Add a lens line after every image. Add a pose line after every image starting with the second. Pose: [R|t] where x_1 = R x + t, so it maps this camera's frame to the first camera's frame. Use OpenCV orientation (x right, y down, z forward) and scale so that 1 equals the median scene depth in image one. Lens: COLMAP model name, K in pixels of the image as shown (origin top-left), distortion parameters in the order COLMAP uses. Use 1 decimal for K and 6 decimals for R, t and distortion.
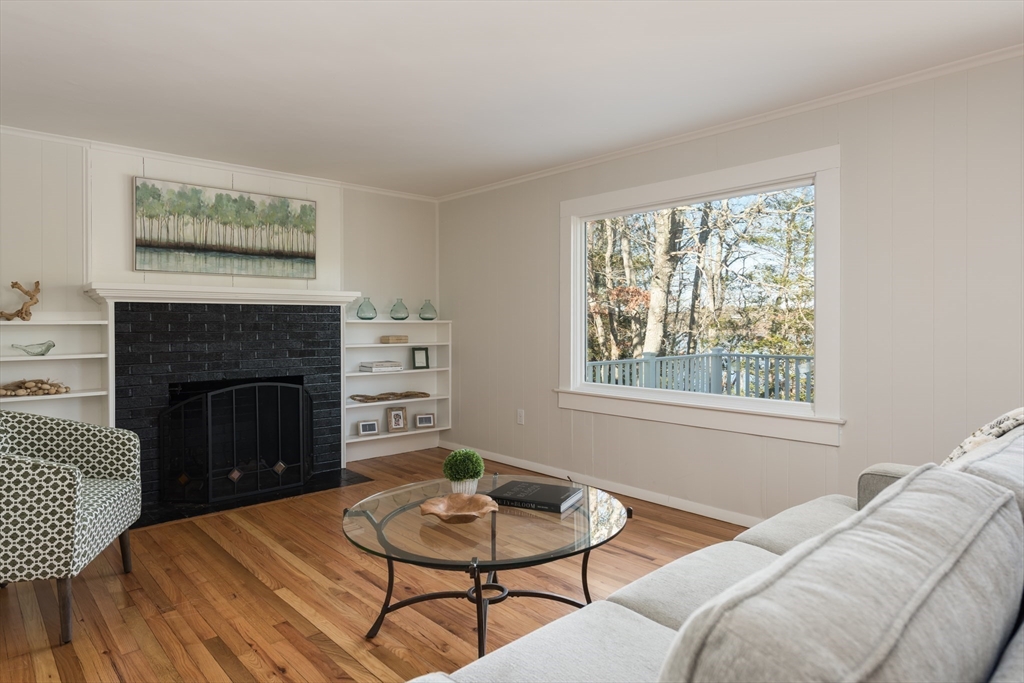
lens RADIAL K [[631.2, 0, 511.5], [0, 631.2, 329.2], [0, 0, 1]] dist [-0.000909, -0.000269]
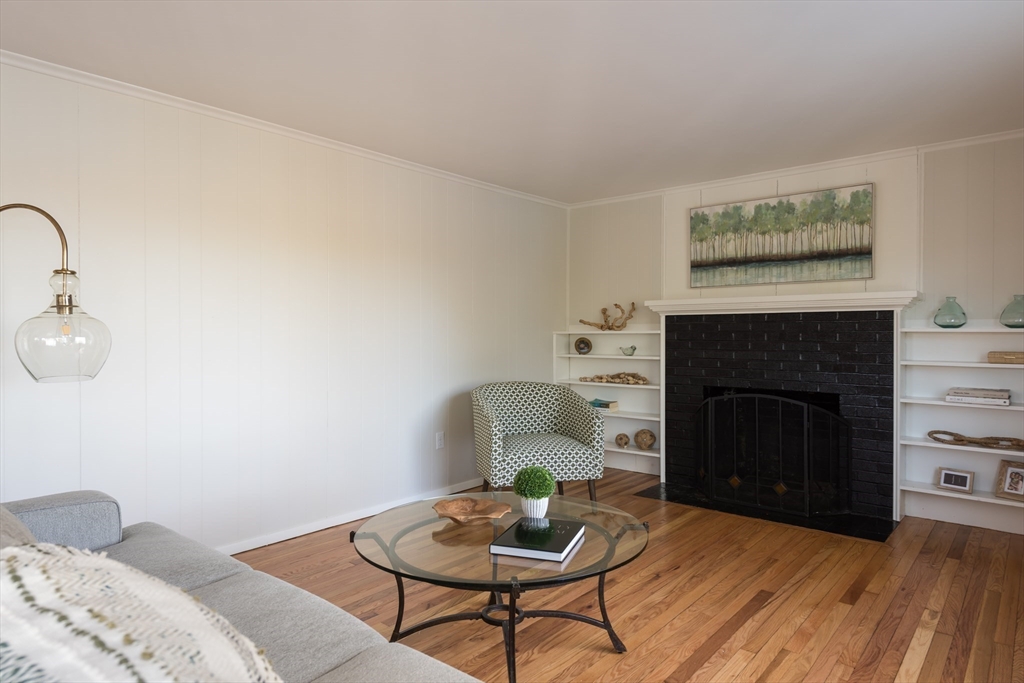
lens RADIAL K [[629.1, 0, 512.0], [0, 629.1, 341.5], [0, 0, 1]] dist [-0.001098, -0.000390]
pose [[0.083727, 0.015963, -0.996361, 0.500786], [-0.008835, 0.999844, 0.015276, -0.006985], [0.996450, 0.007524, 0.083855, 0.511438]]
